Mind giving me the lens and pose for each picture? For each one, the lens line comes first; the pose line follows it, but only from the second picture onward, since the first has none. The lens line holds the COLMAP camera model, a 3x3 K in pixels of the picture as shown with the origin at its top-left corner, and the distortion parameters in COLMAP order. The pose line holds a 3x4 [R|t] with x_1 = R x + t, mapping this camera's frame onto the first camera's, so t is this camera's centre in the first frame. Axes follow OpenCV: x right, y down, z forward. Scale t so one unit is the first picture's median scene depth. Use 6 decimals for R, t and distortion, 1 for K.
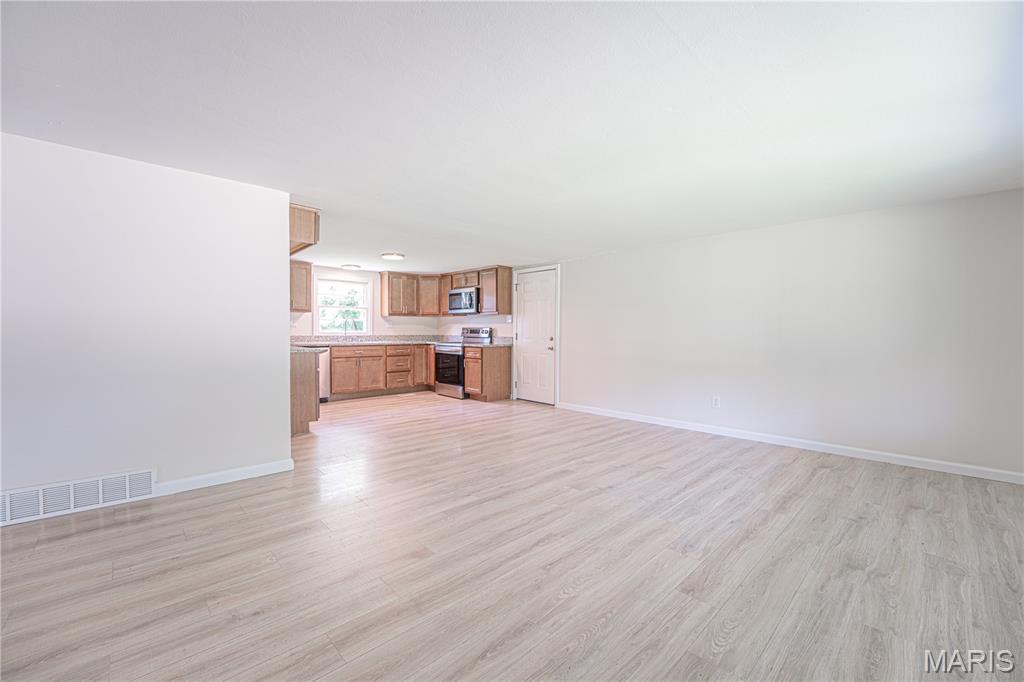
lens RADIAL K [[414.5, 0, 512.0], [0, 414.5, 341.0], [0, 0, 1]] dist [-0.024534, 0.000252]
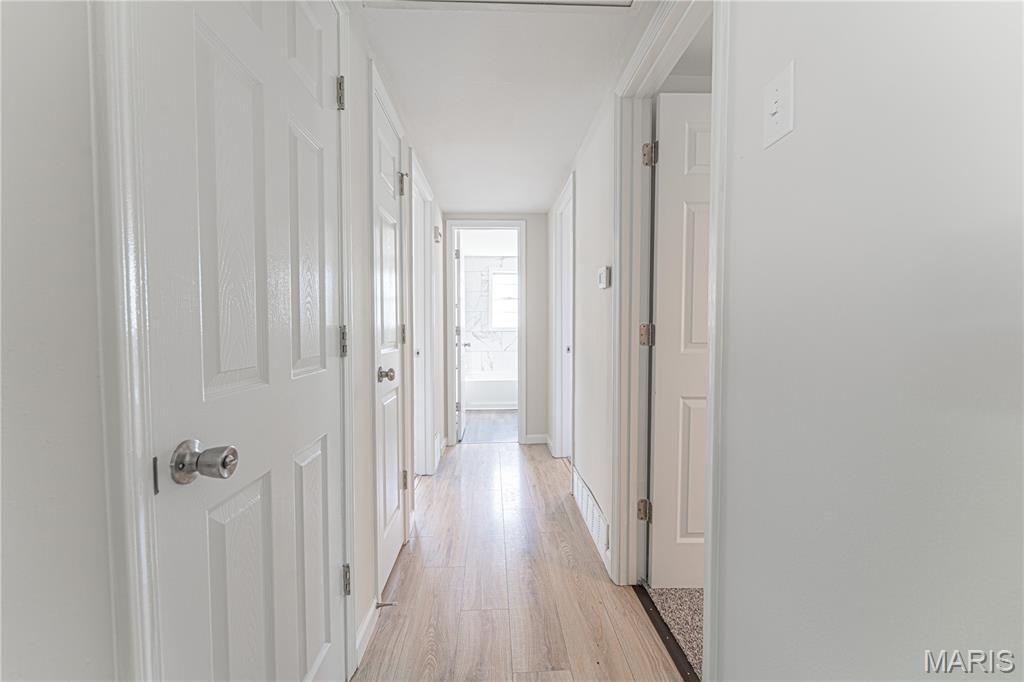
lens RADIAL K [[414.5, 0, 512.0], [0, 414.5, 341.0], [0, 0, 1]] dist [-0.024534, 0.000252]
pose [[-0.666671, 0.020404, -0.745073, 0.361991], [-0.019575, 0.998801, 0.044867, -0.009252], [0.745095, 0.044496, -0.665472, 0.414448]]
